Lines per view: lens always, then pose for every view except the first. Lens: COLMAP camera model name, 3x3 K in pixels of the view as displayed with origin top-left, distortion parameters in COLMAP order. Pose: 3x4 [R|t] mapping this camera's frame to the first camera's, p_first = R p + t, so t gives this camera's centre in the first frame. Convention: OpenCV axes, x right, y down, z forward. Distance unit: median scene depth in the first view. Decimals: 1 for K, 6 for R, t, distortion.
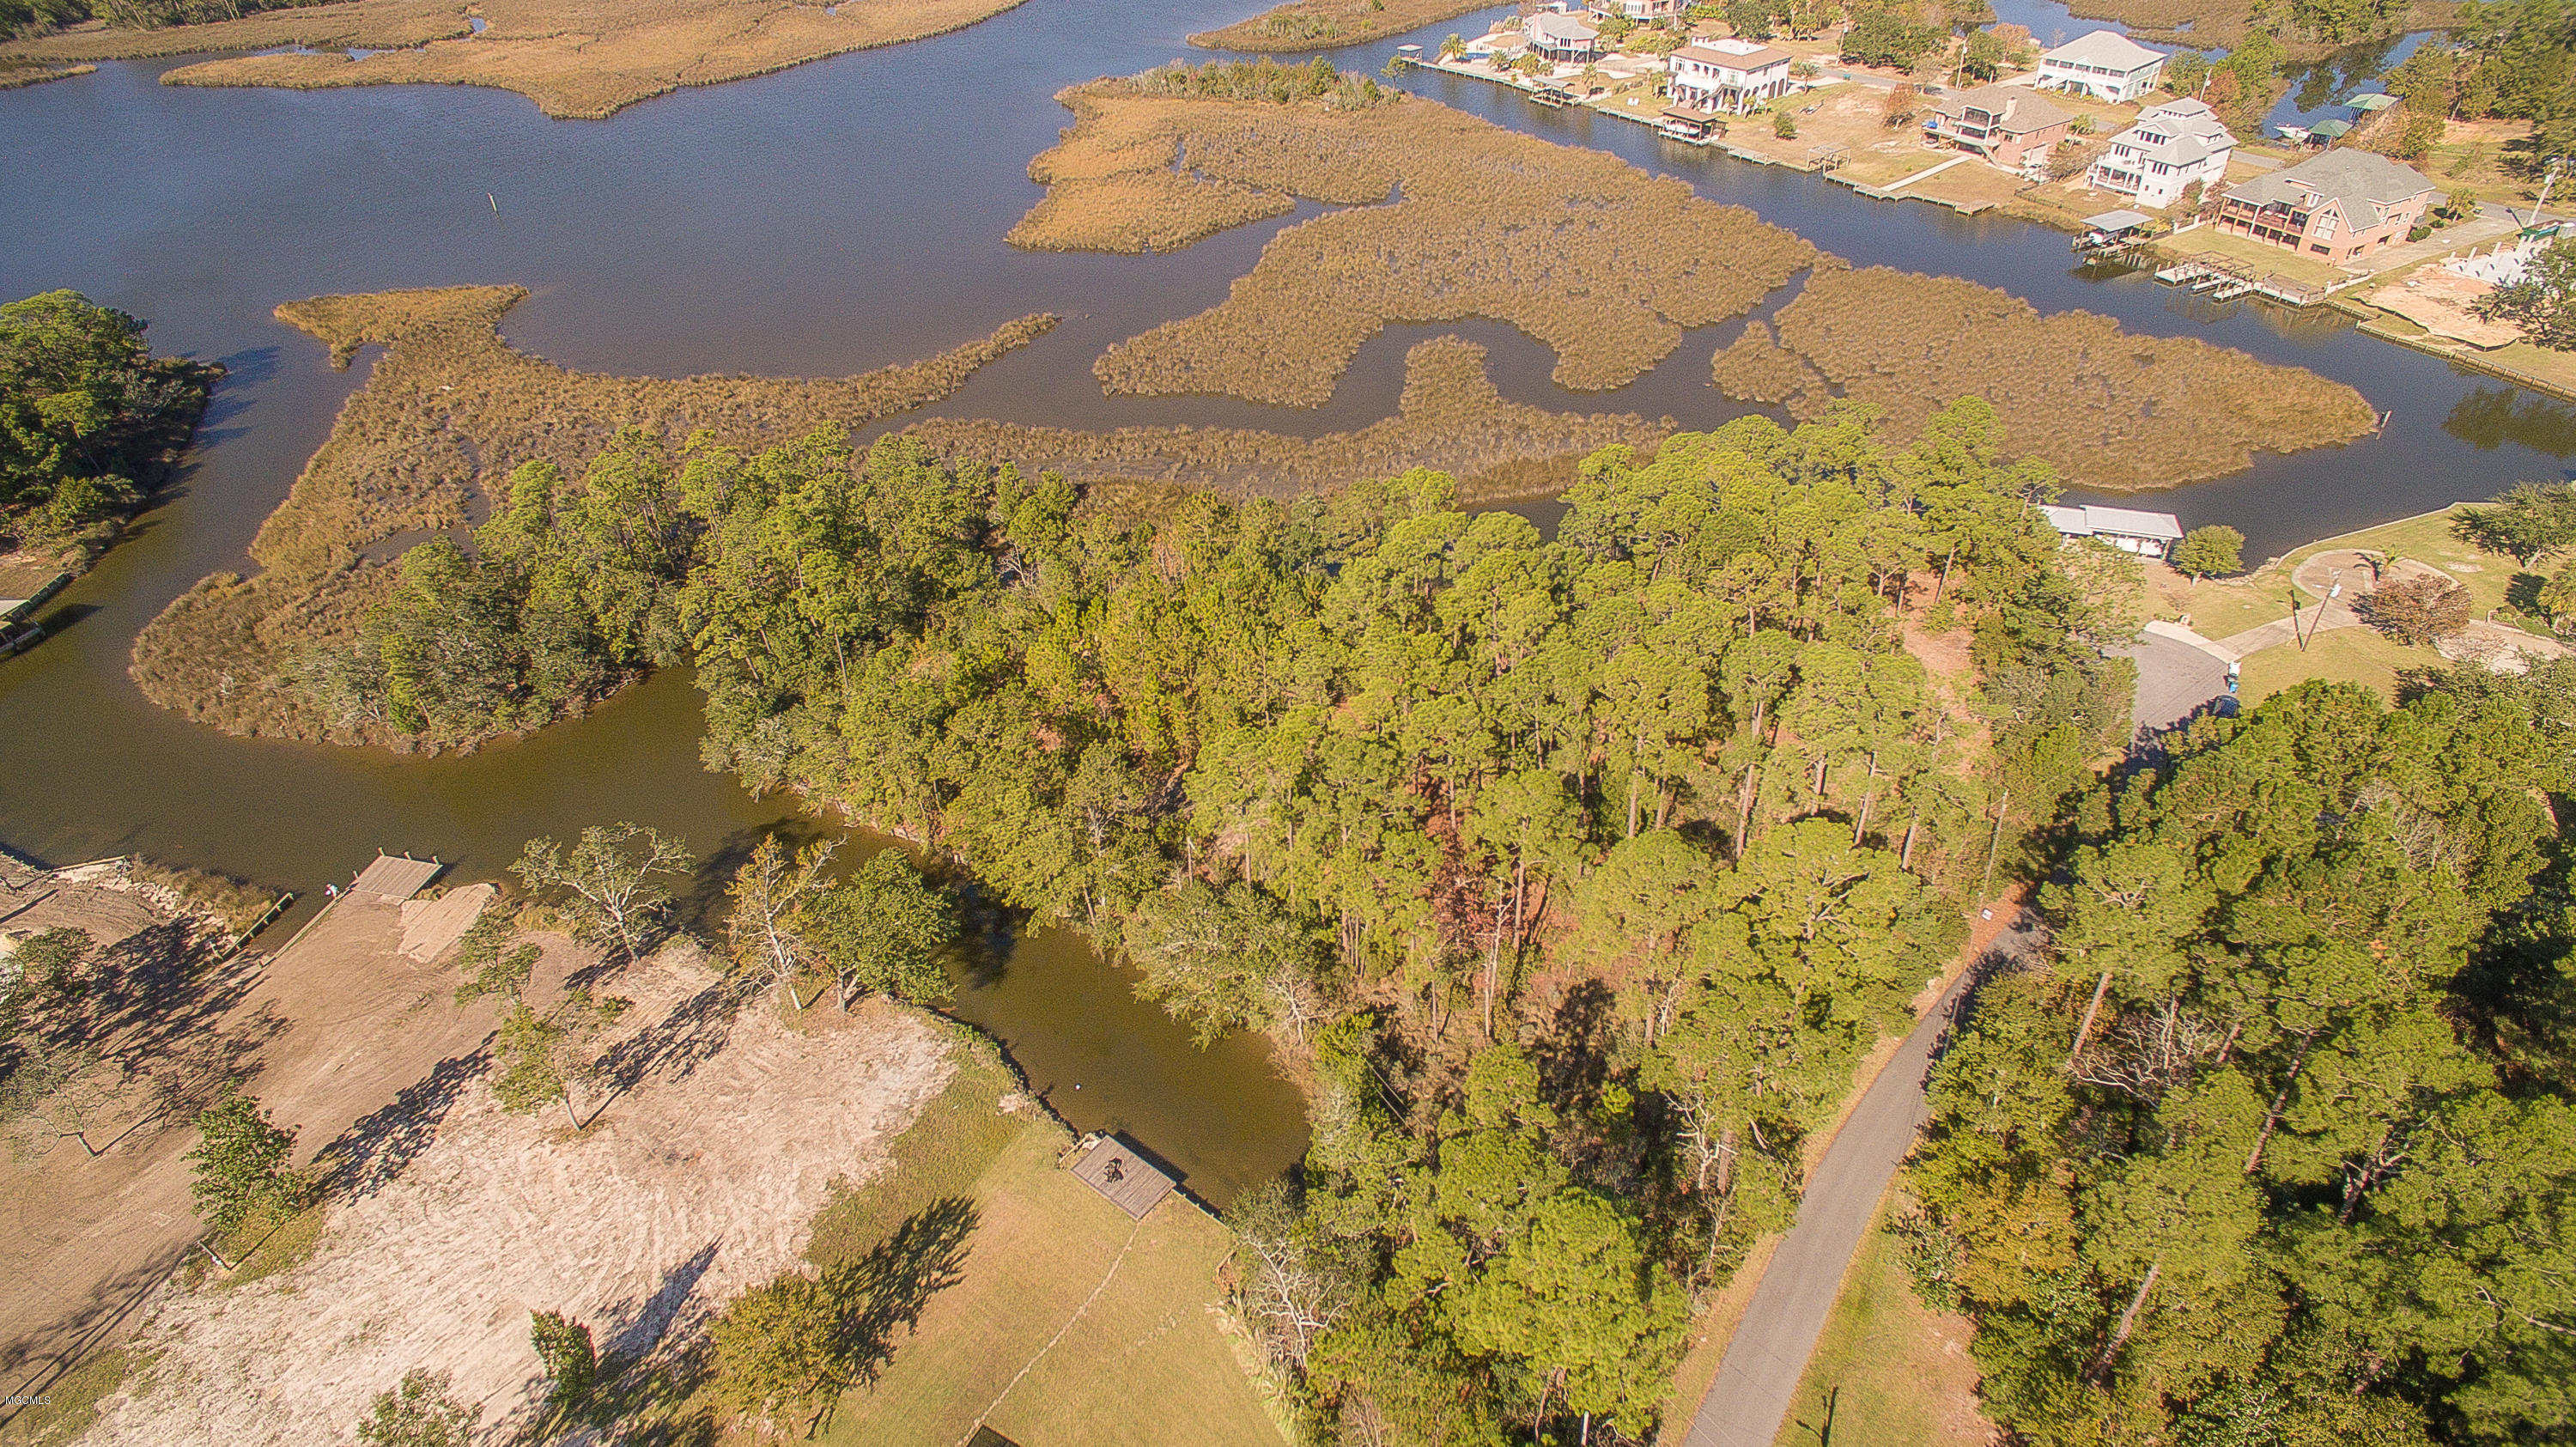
lens RADIAL K [[1485.2, 0, 1285.1], [0, 1485.2, 721.9], [0, 0, 1]] dist [-0.111618, 0.081496]
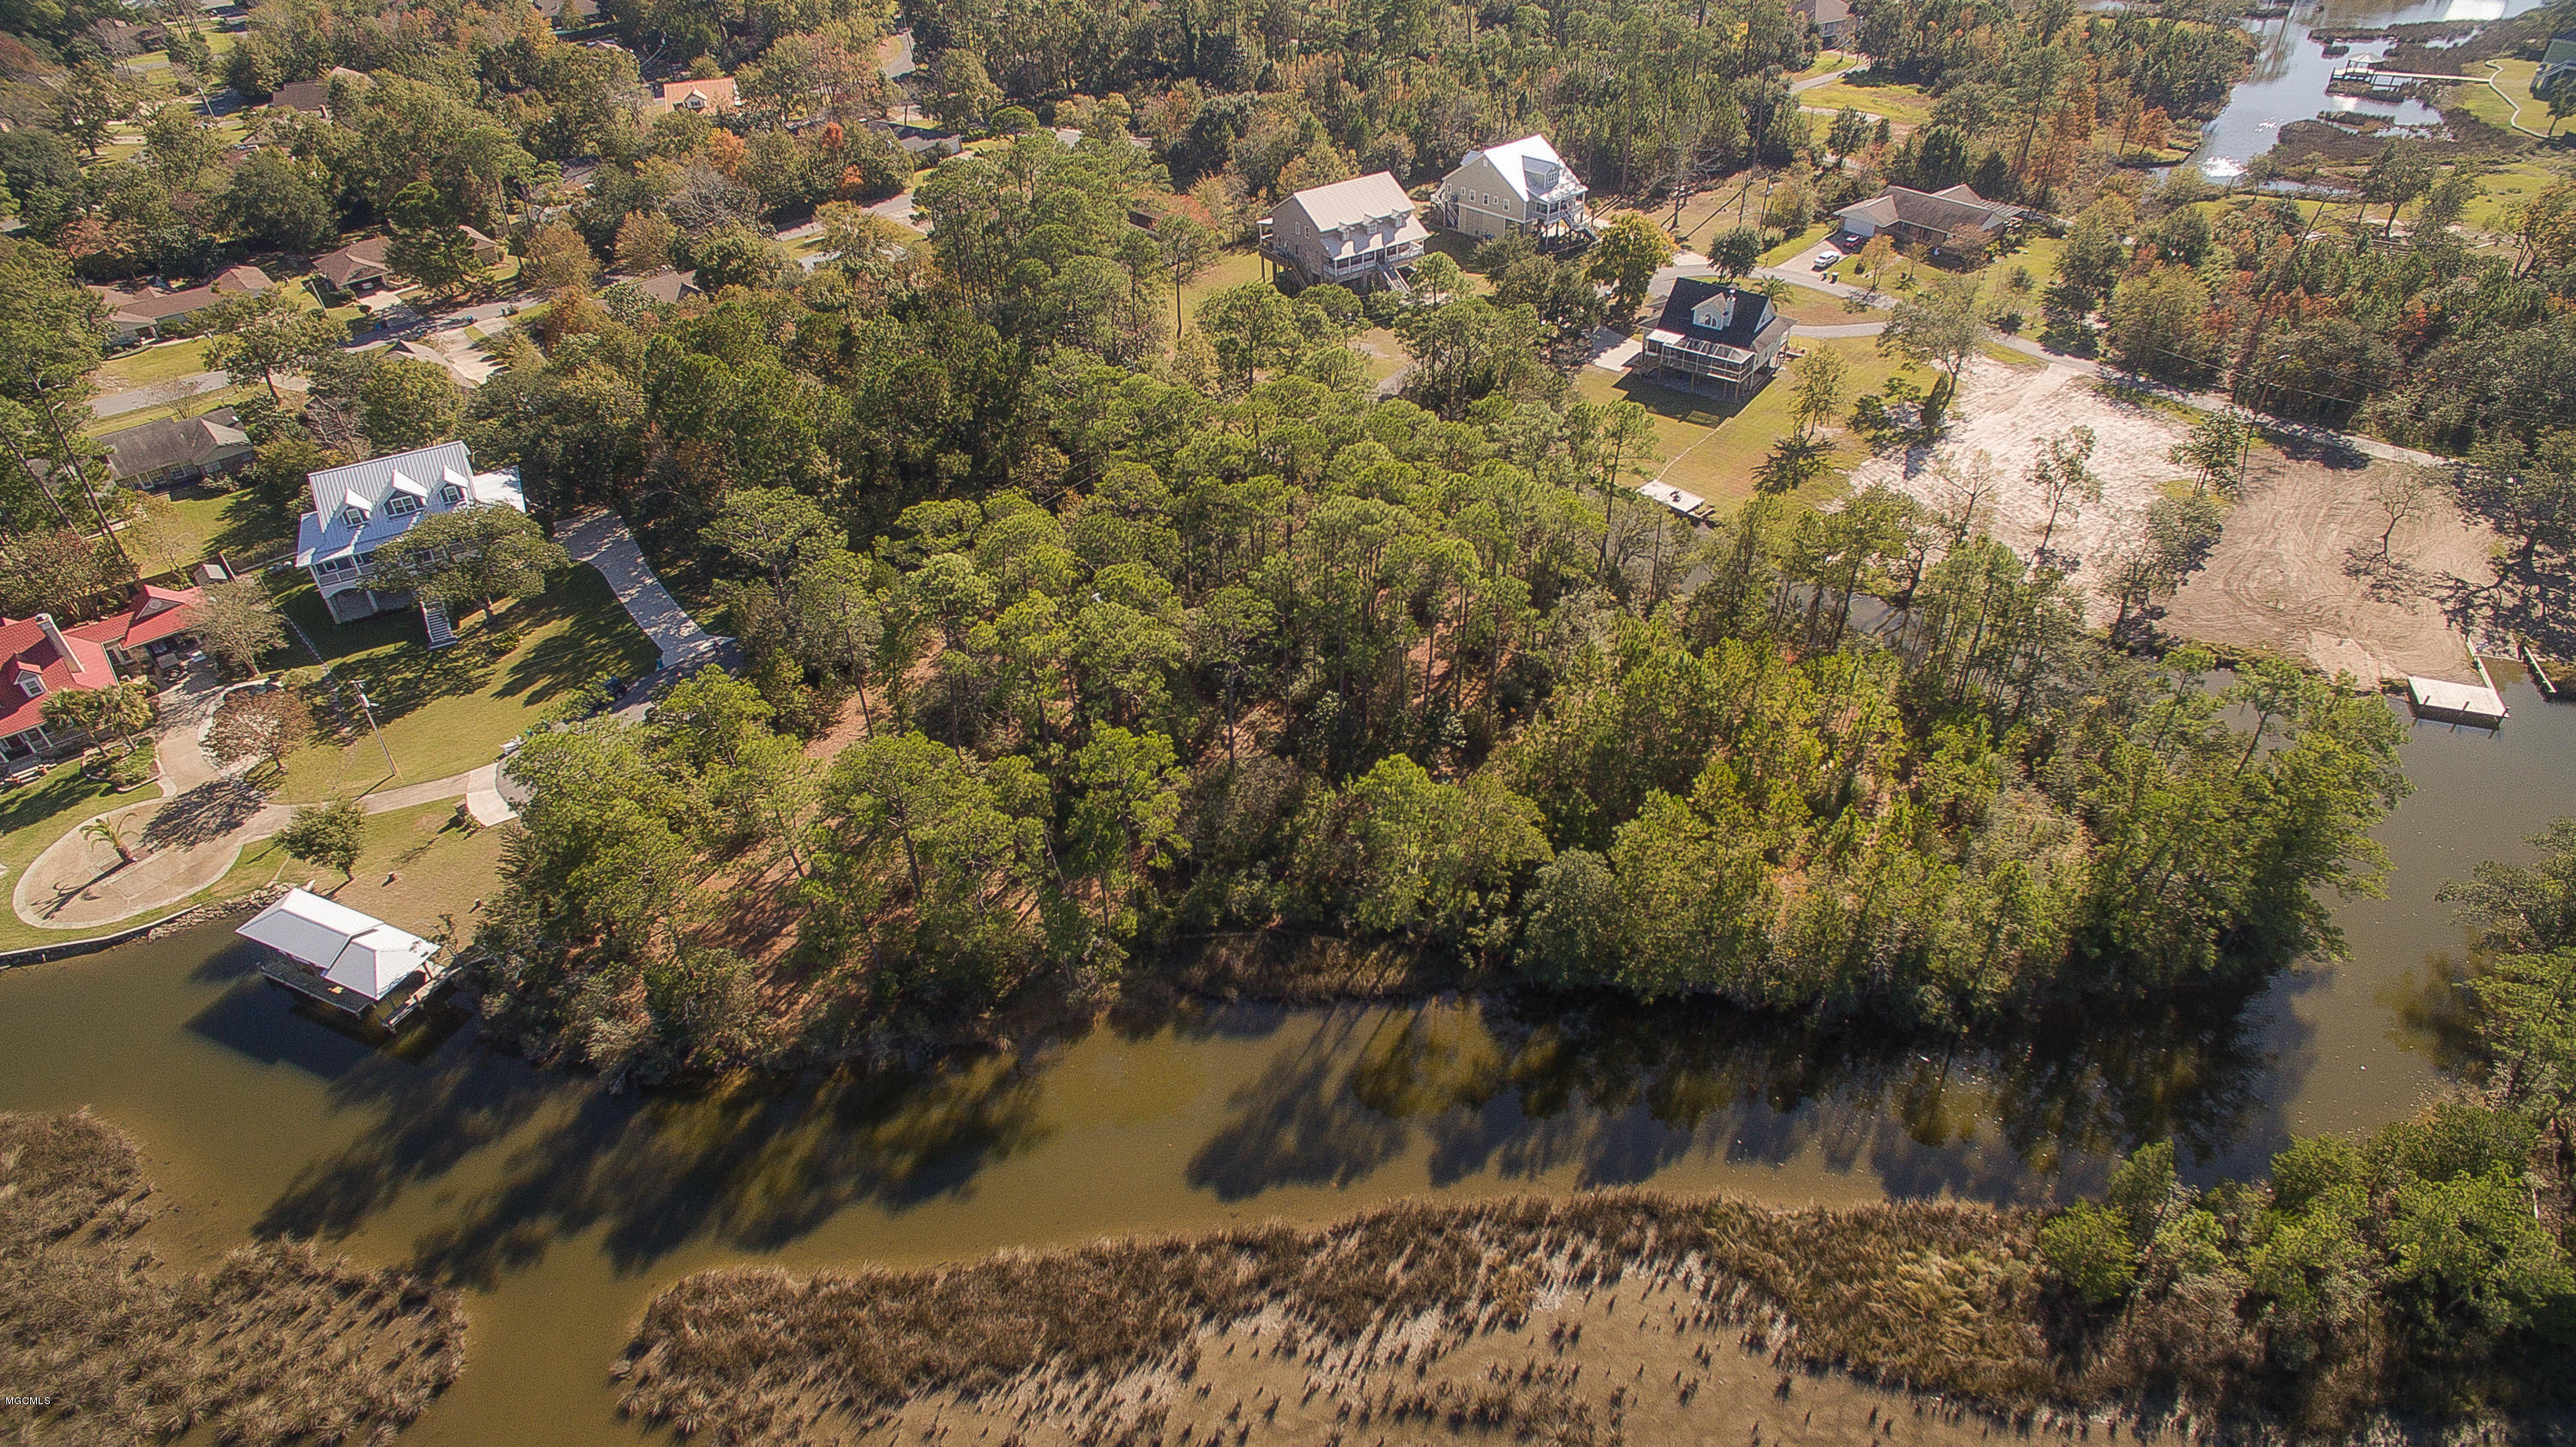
lens RADIAL K [[1485.2, 0, 1287.4], [0, 1485.2, 708.1], [0, 0, 1]] dist [-0.111618, 0.081496]
pose [[-0.990992, -0.025324, 0.131507, 0.050839], [0.117897, 0.300833, 0.946362, -0.692809], [-0.063527, 0.953341, -0.295137, 0.996527]]
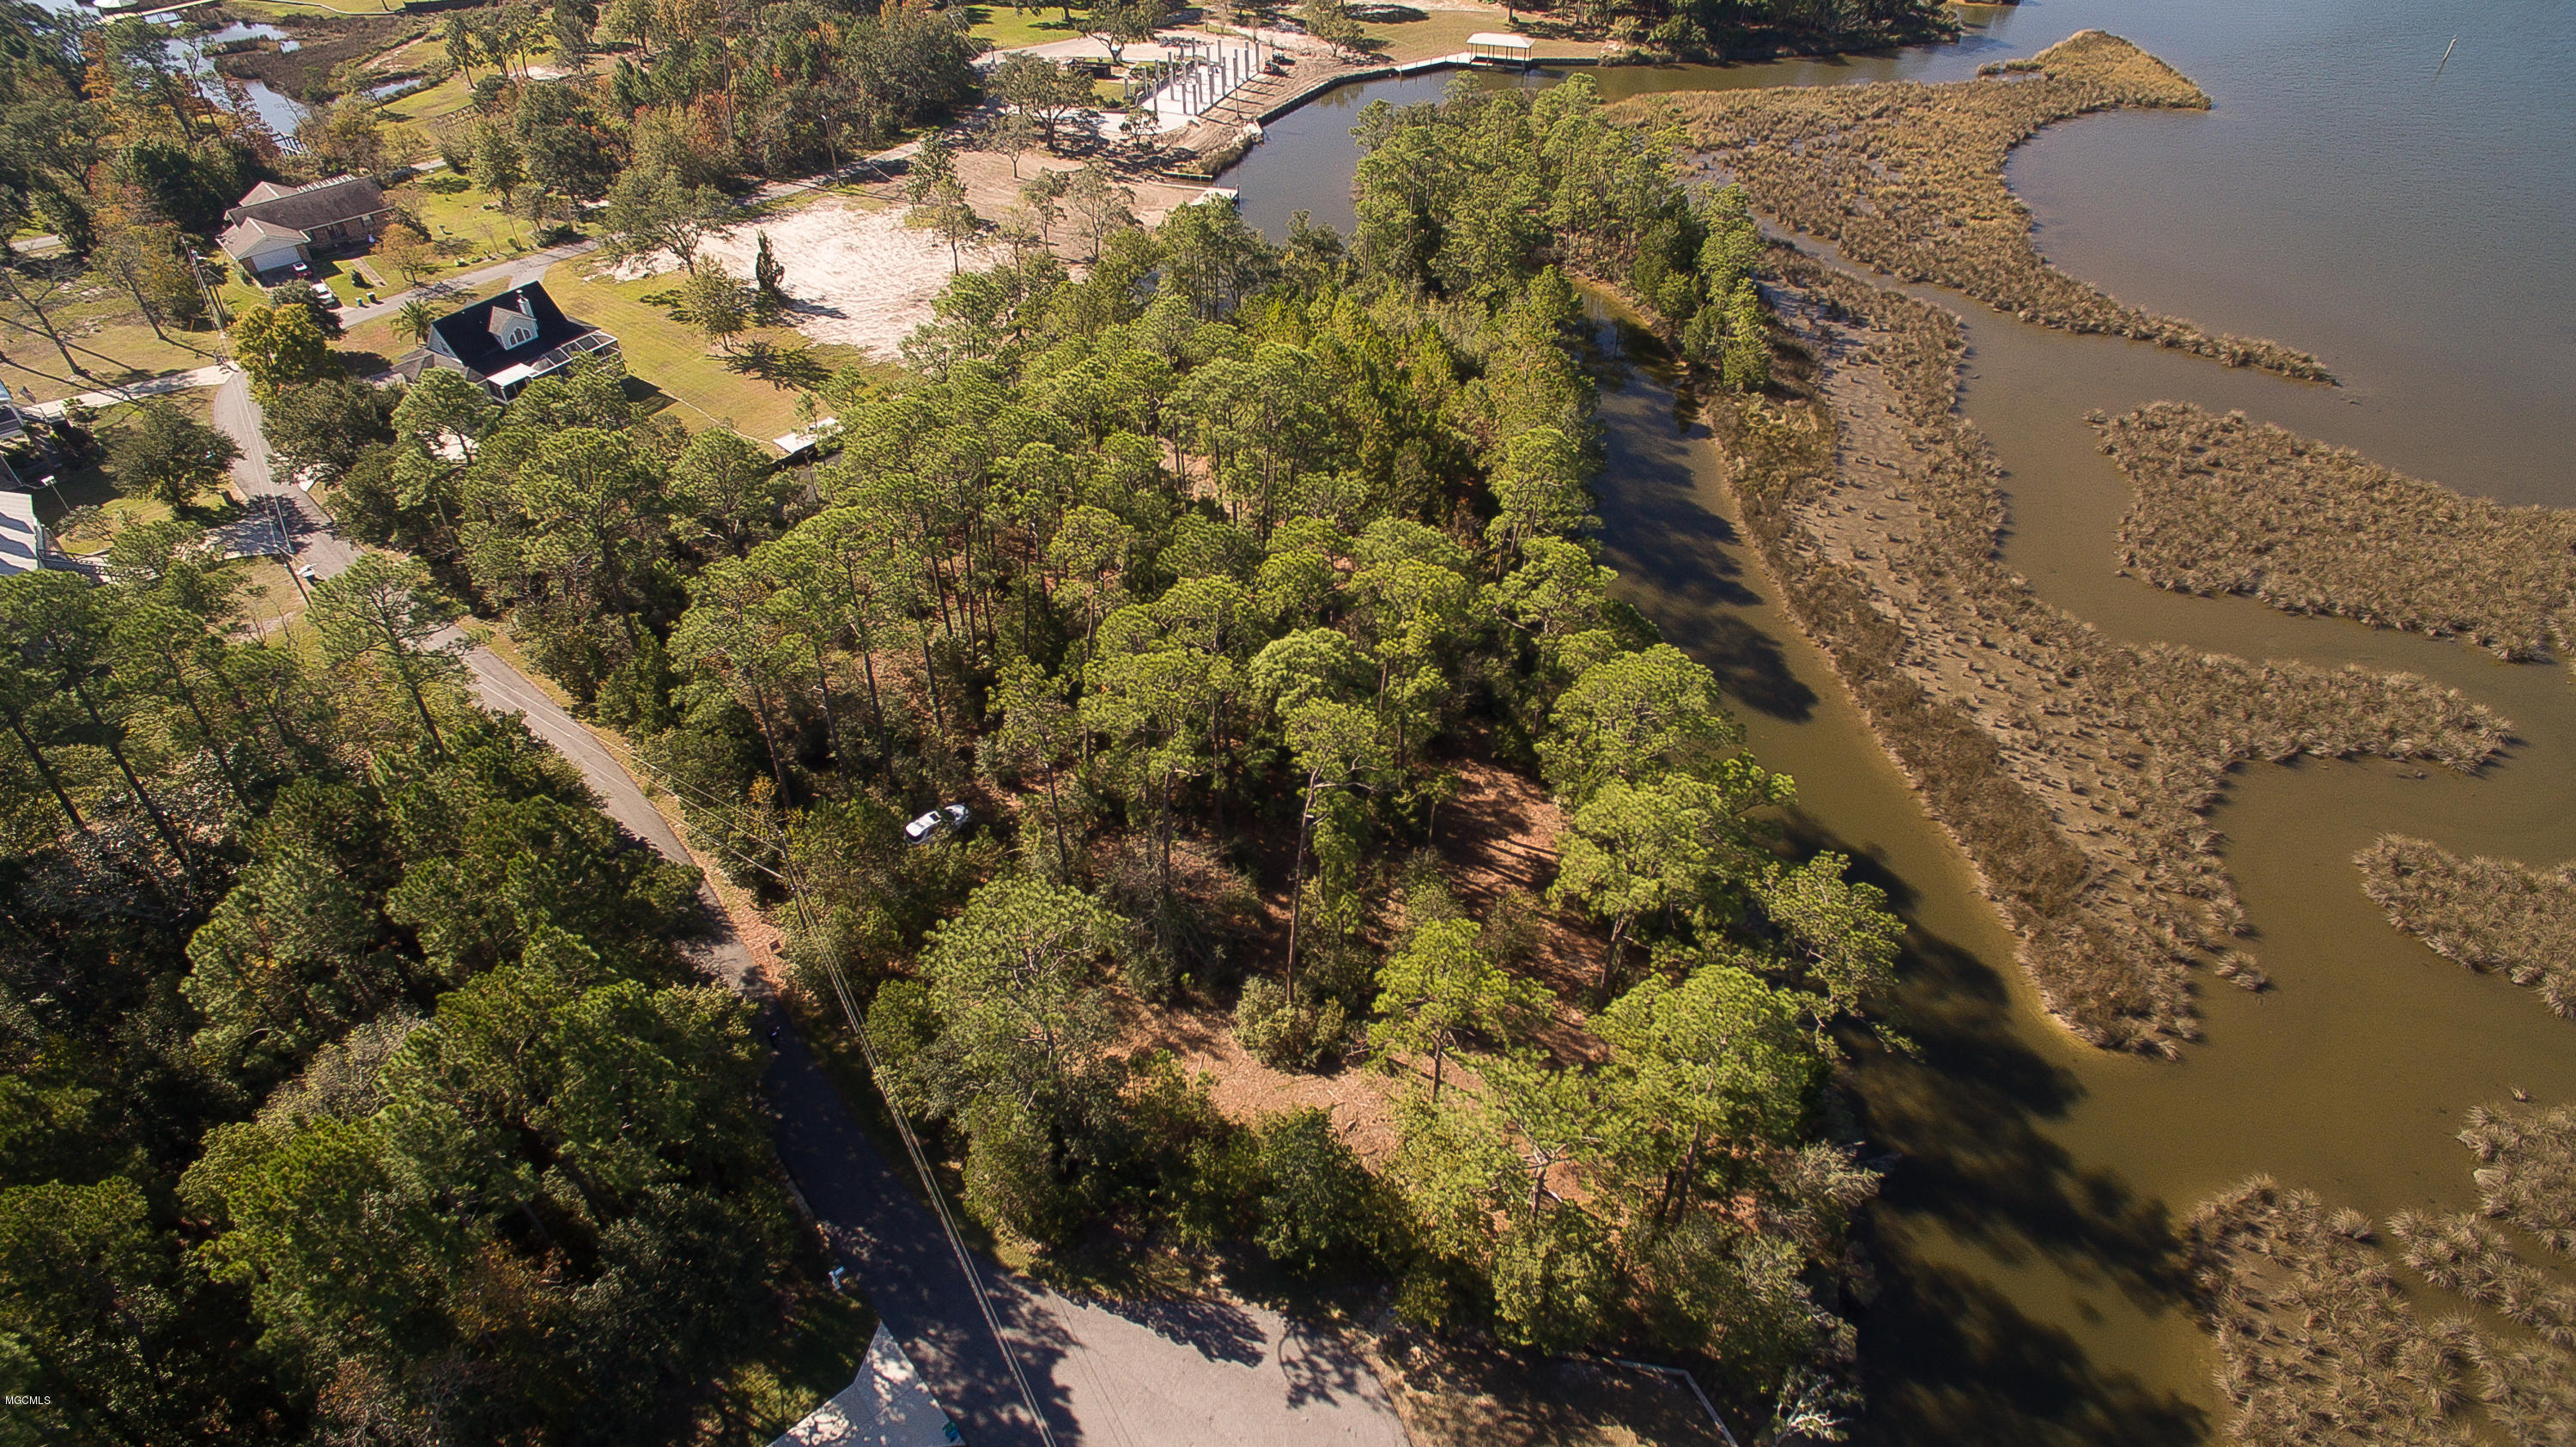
lens RADIAL K [[1485.2, 0, 1283.3], [0, 1485.2, 705.5], [0, 0, 1]] dist [-0.111618, 0.081496]
pose [[-0.100173, 0.654704, -0.749219, 0.657118], [-0.571308, 0.578652, 0.582039, -0.387676], [0.814600, 0.486339, 0.316072, 0.607511]]
